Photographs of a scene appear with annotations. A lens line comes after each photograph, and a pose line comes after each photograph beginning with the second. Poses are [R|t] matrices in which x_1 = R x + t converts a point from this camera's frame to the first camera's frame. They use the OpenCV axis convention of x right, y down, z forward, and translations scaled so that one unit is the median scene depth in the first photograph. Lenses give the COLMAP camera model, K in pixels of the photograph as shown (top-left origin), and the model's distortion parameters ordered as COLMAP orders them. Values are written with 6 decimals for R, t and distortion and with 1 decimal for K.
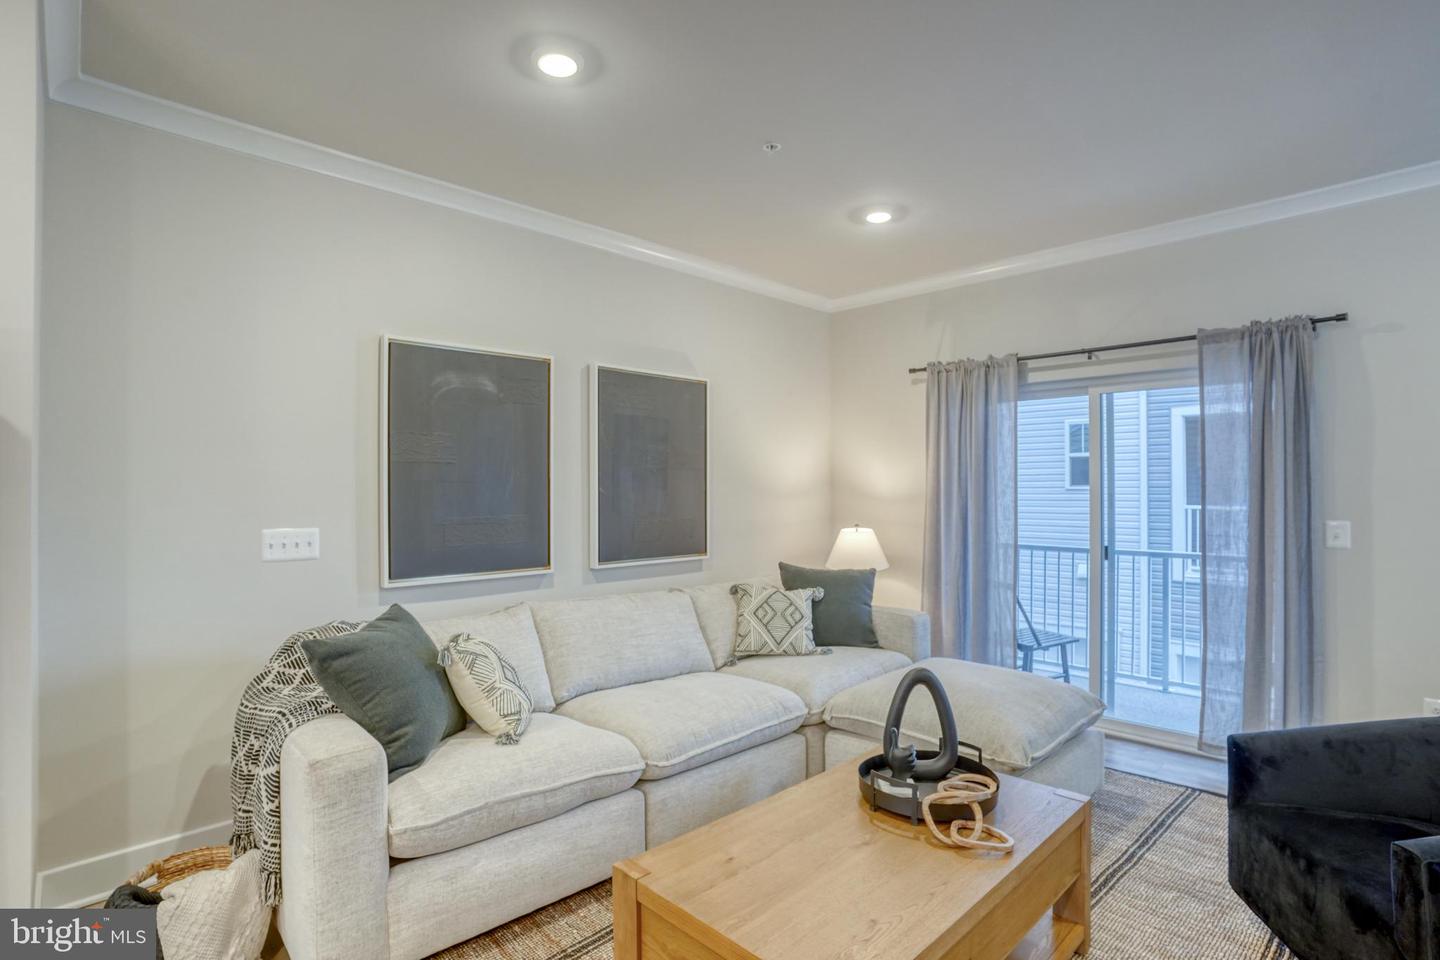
lens RADIAL K [[713.5, 0, 720.0], [0, 713.5, 480.0], [0, 0, 1]] dist [-0.078936, 0.040240]
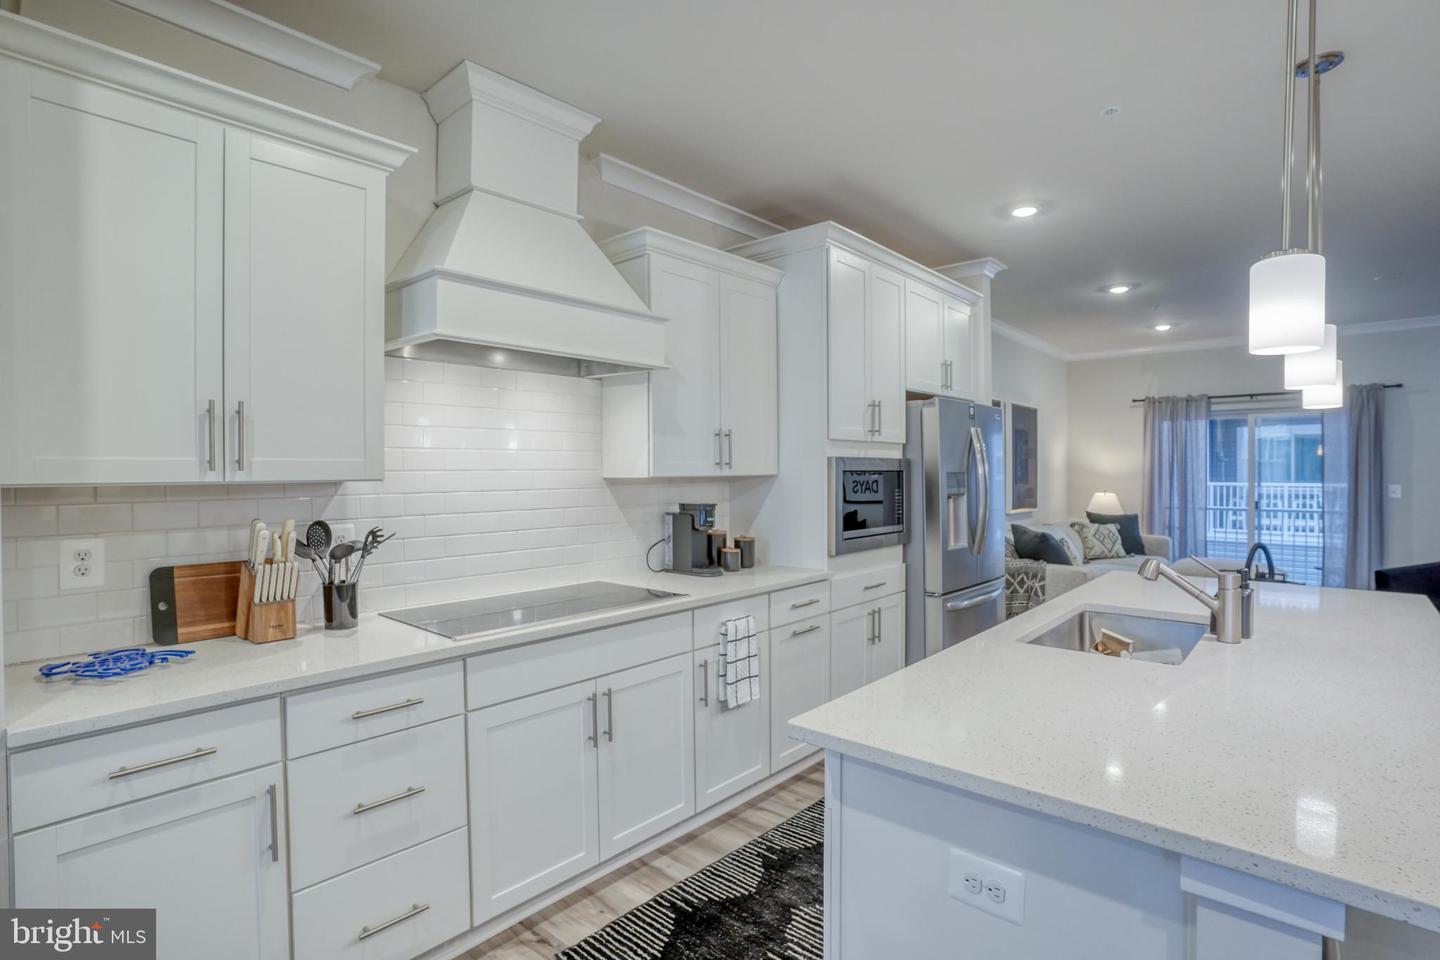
lens RADIAL K [[713.5, 0, 720.0], [0, 713.5, 480.0], [0, 0, 1]] dist [-0.078936, 0.040240]
pose [[0.997822, -0.004689, 0.065804, -1.274155], [0.003056, 0.999685, 0.024902, -0.012954], [-0.065900, -0.024647, 0.997522, -0.930652]]
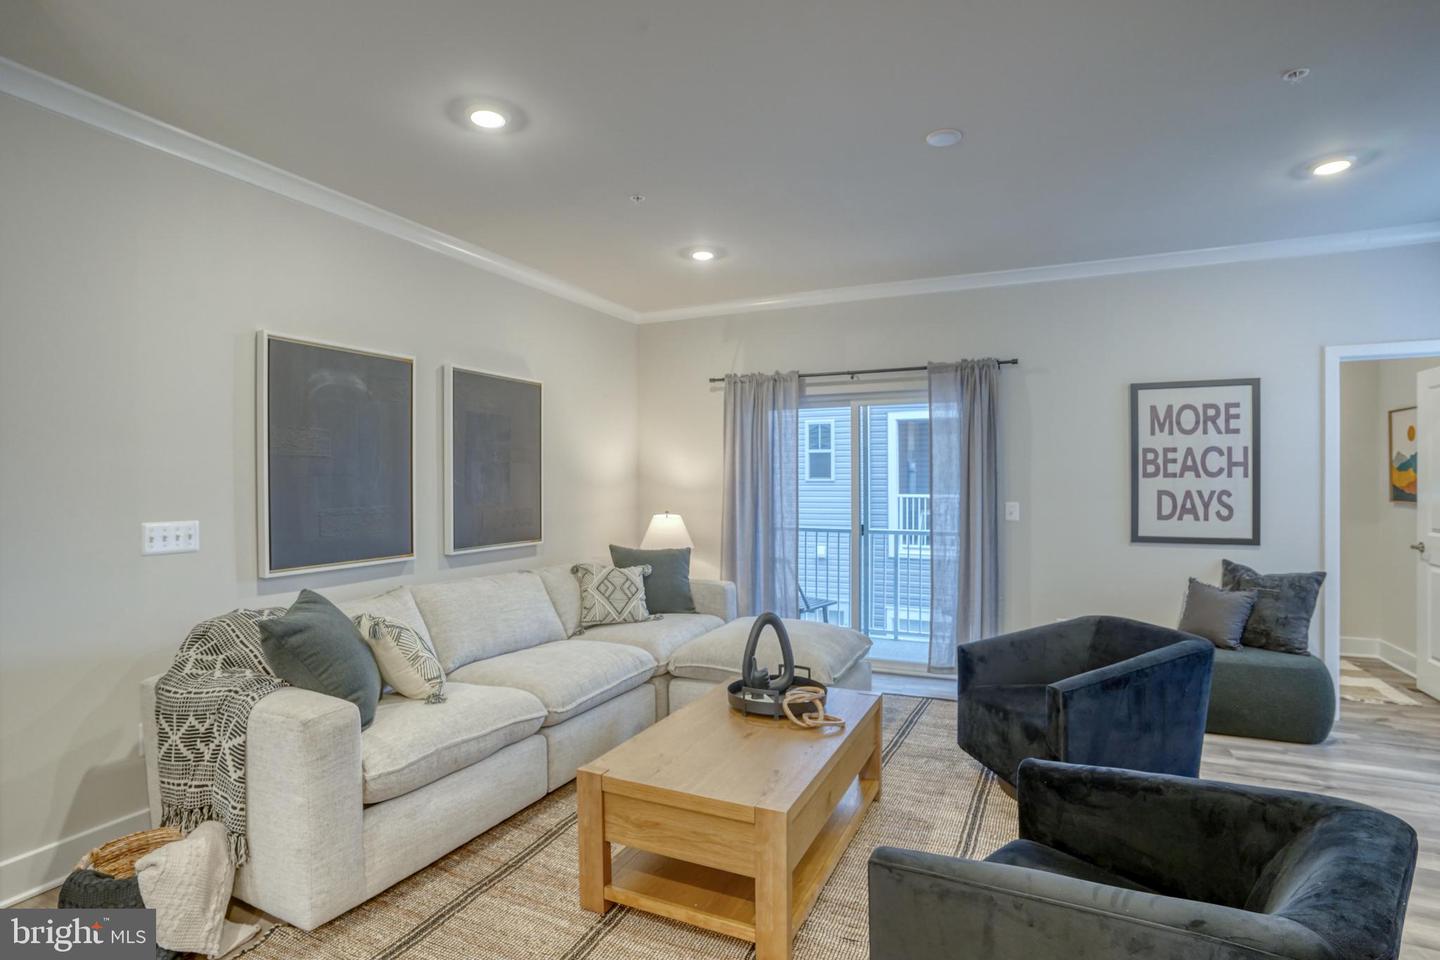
lens RADIAL K [[713.5, 0, 720.0], [0, 713.5, 480.0], [0, 0, 1]] dist [-0.078936, 0.040240]
pose [[0.935767, -0.002080, 0.352613, -0.205677], [-0.001598, 0.999947, 0.010139, -0.000881], [-0.352616, -0.010051, 0.935714, -0.175820]]
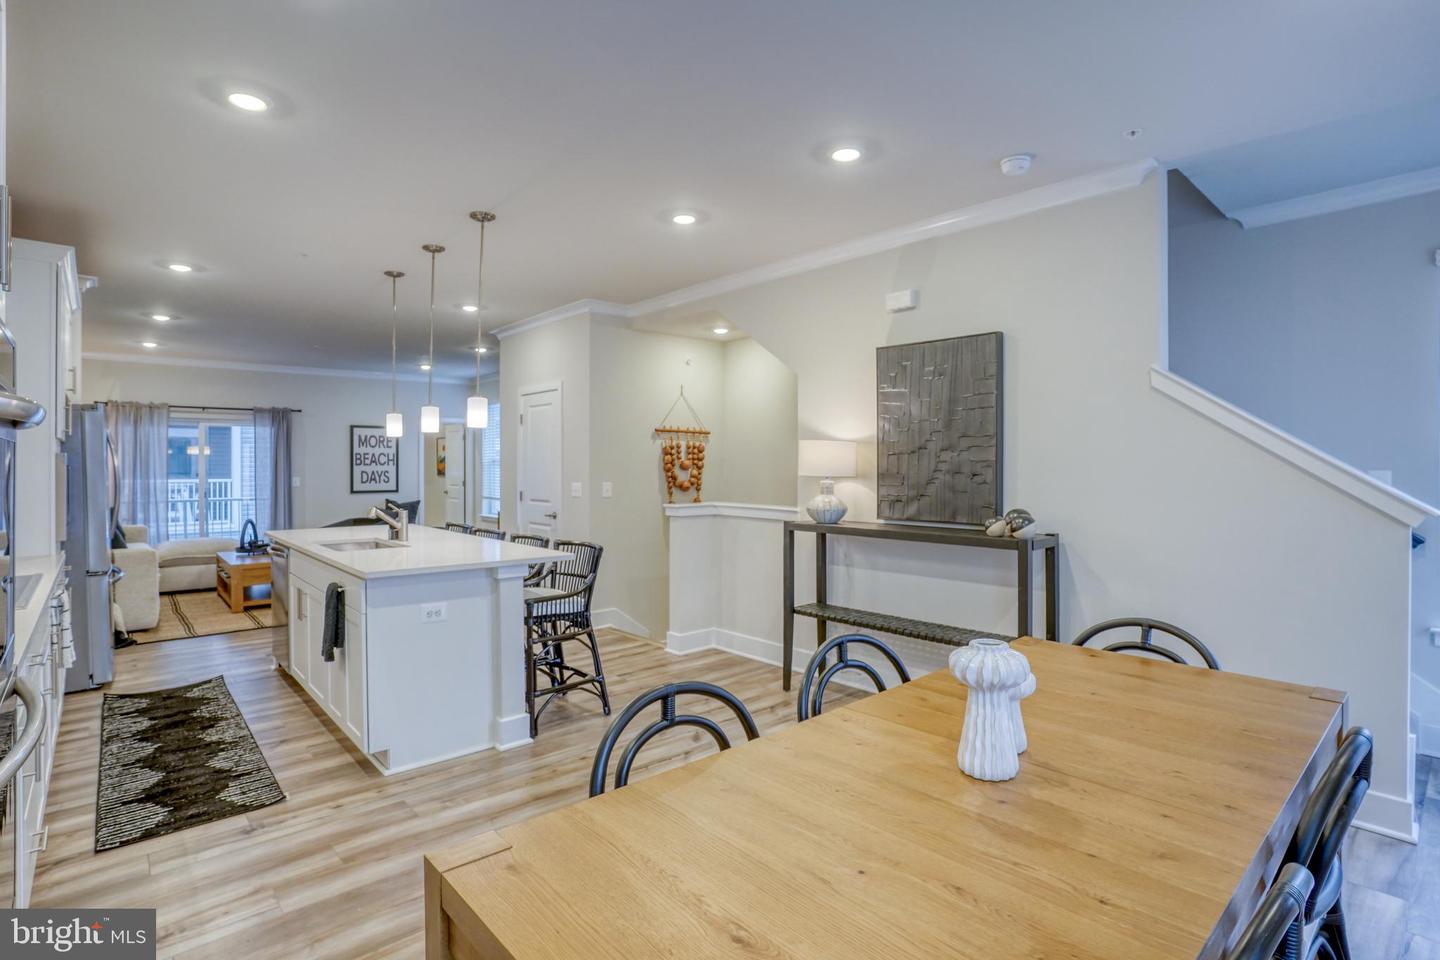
lens RADIAL K [[713.5, 0, 720.0], [0, 713.5, 480.0], [0, 0, 1]] dist [-0.078936, 0.040240]
pose [[0.045914, -0.019954, 0.998746, -2.174460], [-0.008499, 0.999756, 0.020365, -0.006648], [-0.998909, -0.009423, 0.045733, -1.048524]]
